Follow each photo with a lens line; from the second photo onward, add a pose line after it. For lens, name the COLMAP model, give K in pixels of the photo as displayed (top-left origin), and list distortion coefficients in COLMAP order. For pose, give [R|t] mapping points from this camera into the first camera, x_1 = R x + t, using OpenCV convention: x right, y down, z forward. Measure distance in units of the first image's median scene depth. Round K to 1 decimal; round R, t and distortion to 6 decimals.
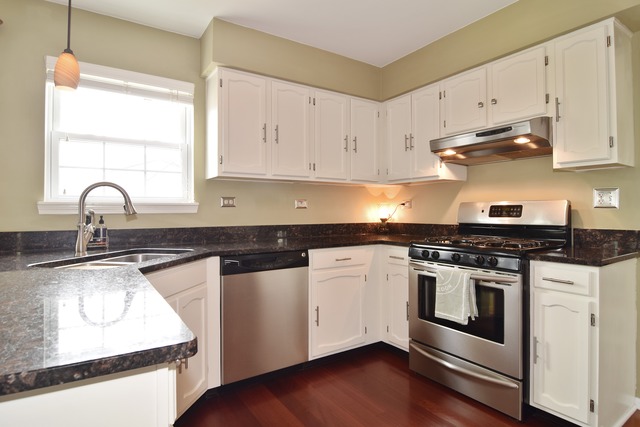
lens RADIAL K [[357.0, 0, 320.0], [0, 357.0, 213.5], [0, 0, 1]] dist [-0.003618, -0.001318]
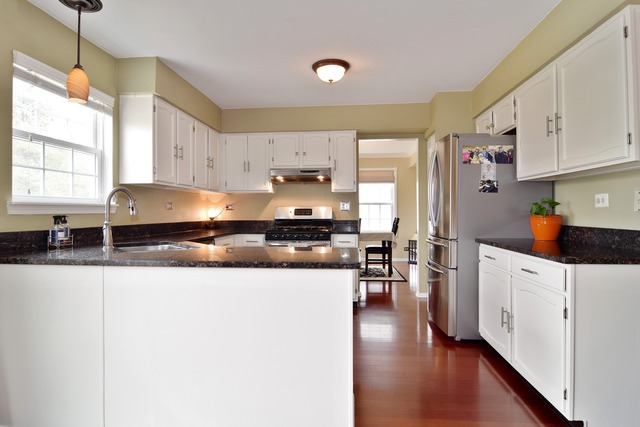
lens RADIAL K [[357.0, 0, 320.0], [0, 357.0, 213.5], [0, 0, 1]] dist [-0.003618, -0.001318]
pose [[0.620242, -0.001081, 0.784409, -0.827672], [0.004393, 0.999988, -0.002095, 0.004369], [-0.784398, 0.004745, 0.620240, -0.200163]]
